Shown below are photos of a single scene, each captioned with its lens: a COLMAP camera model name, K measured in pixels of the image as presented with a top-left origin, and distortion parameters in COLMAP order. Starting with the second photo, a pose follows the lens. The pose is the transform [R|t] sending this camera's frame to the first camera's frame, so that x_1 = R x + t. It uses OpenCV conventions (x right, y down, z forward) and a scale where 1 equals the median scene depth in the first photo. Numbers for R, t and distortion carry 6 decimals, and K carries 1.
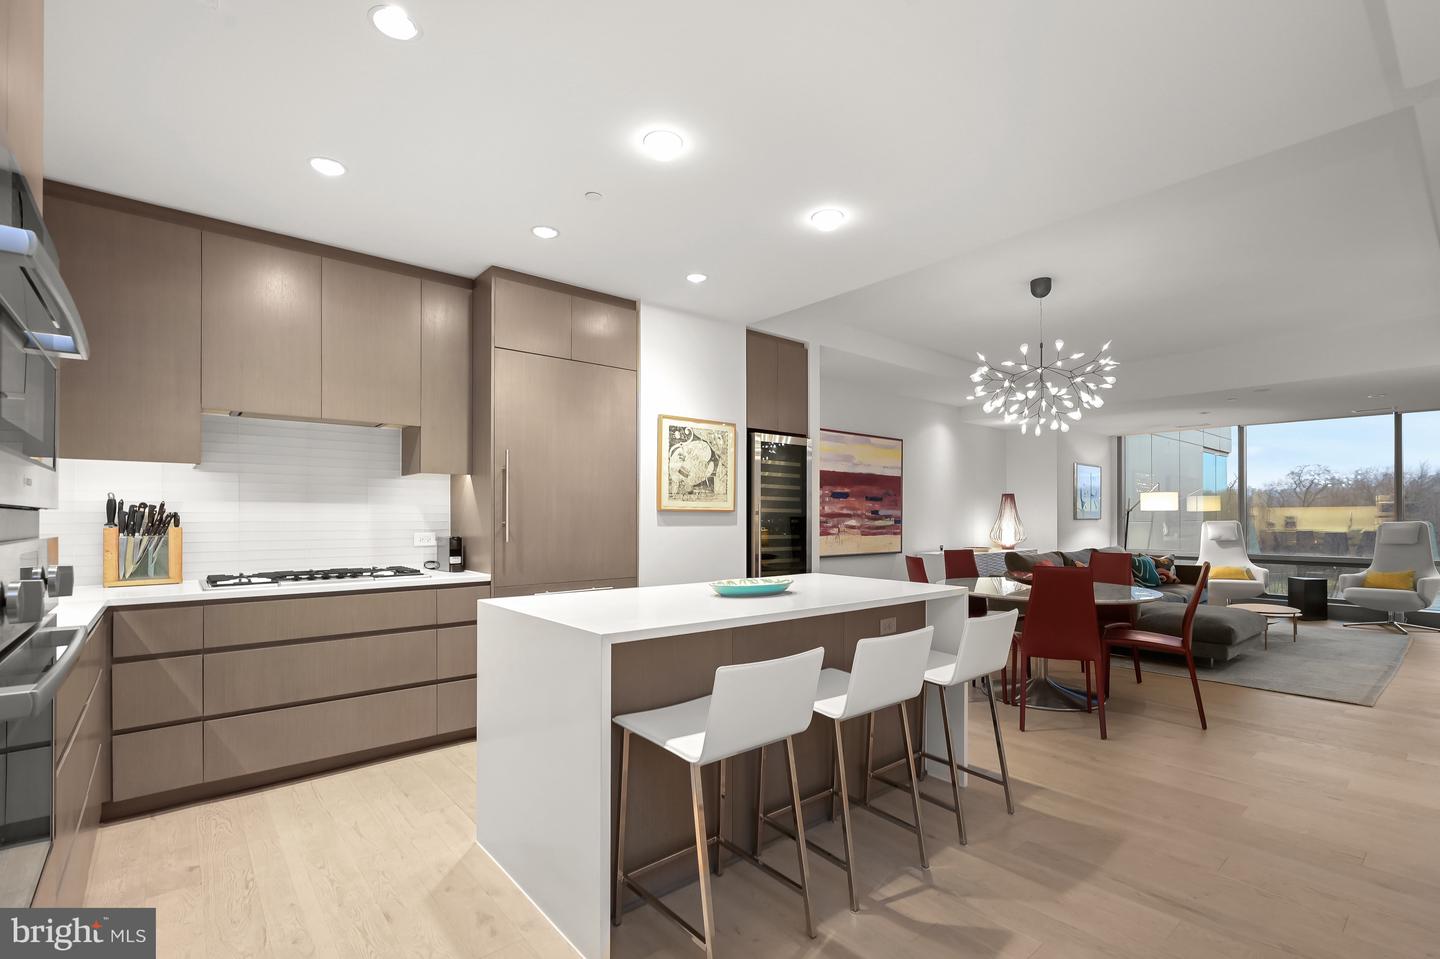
lens RADIAL K [[658.5, 0, 735.2], [0, 658.5, 513.7], [0, 0, 1]] dist [0.000814, 0.002325]
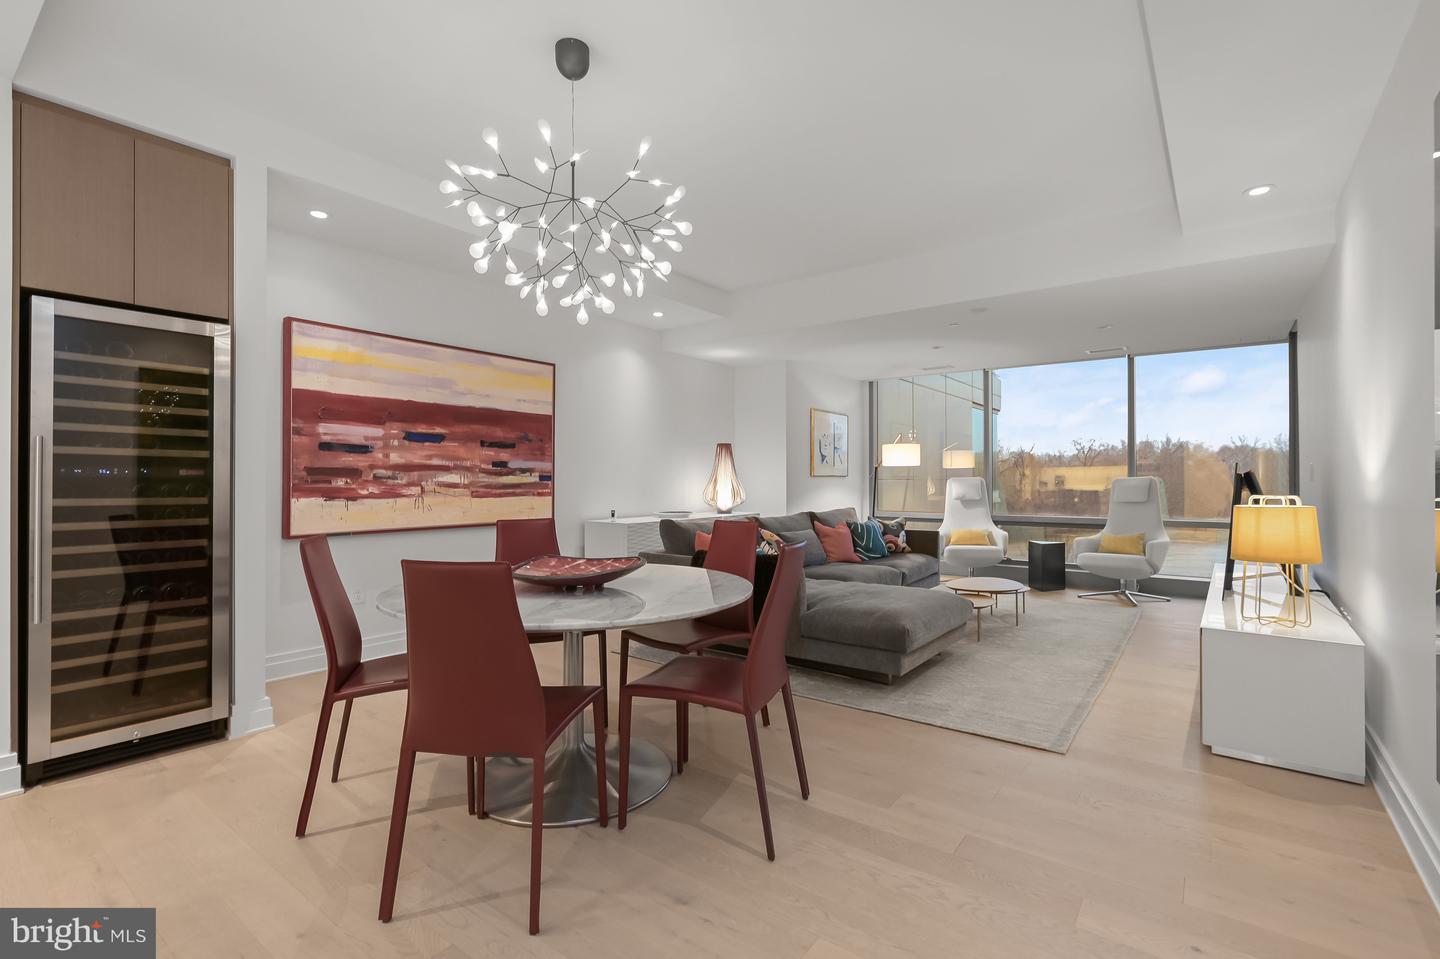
lens RADIAL K [[658.5, 0, 730.3], [0, 658.5, 478.0], [0, 0, 1]] dist [0.000814, 0.002325]
pose [[0.976404, -0.000751, 0.215952, 0.286842], [-0.000127, 0.999992, 0.004049, 0.009358], [-0.215953, -0.003981, 0.976396, 0.250436]]
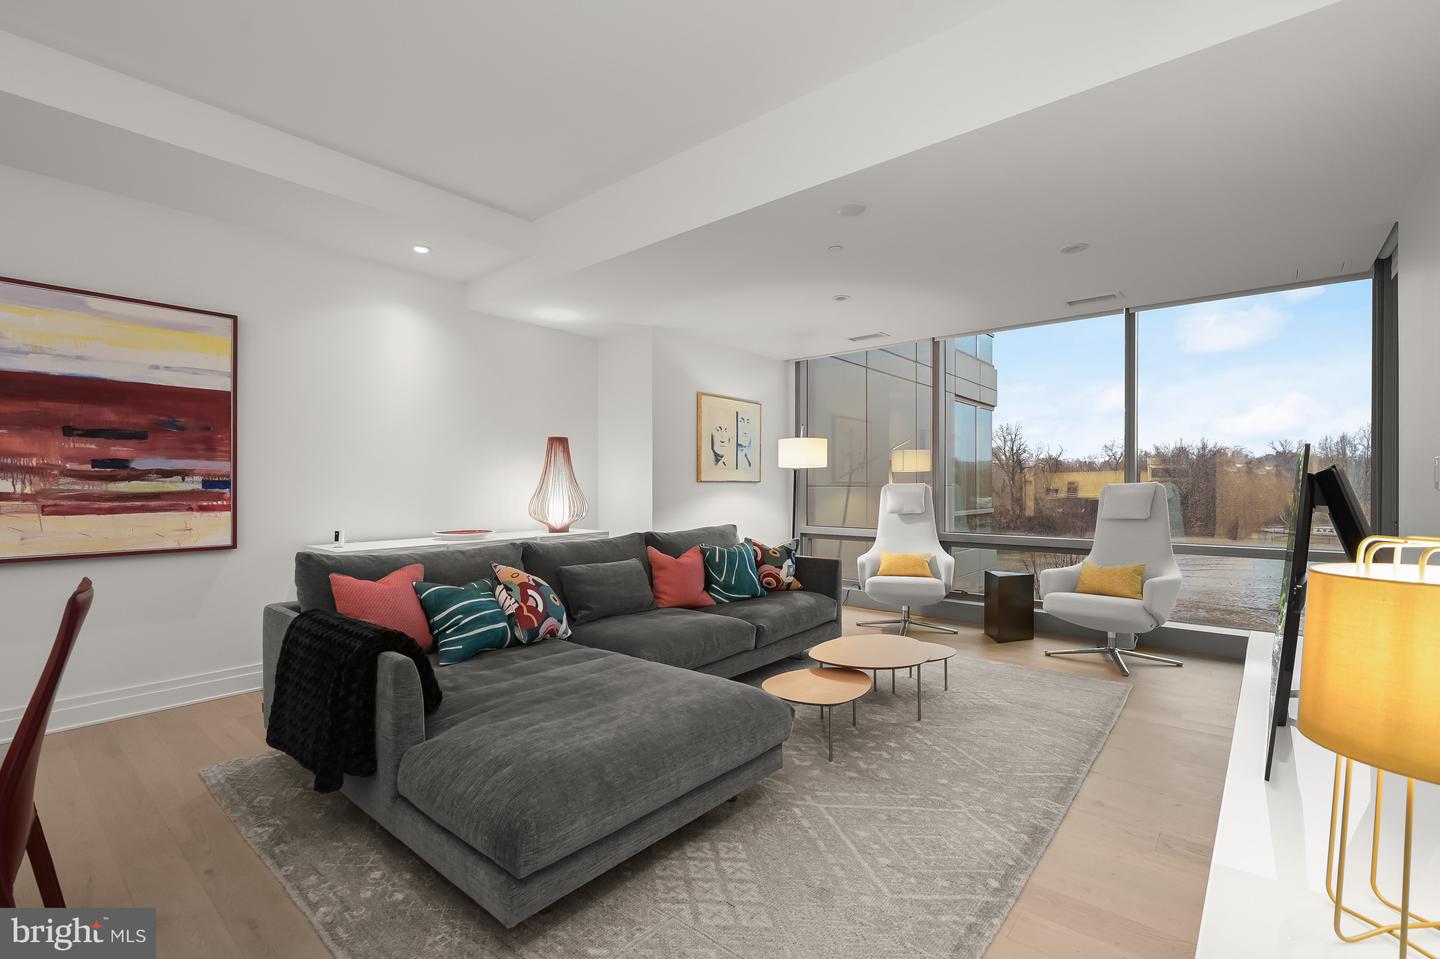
lens RADIAL K [[658.5, 0, 712.8], [0, 658.5, 491.3], [0, 0, 1]] dist [0.000814, 0.002325]
pose [[0.986578, -0.002777, 0.163270, 0.525458], [0.000498, 0.999902, 0.013996, 0.010767], [-0.163293, -0.013727, 0.986482, 0.457688]]
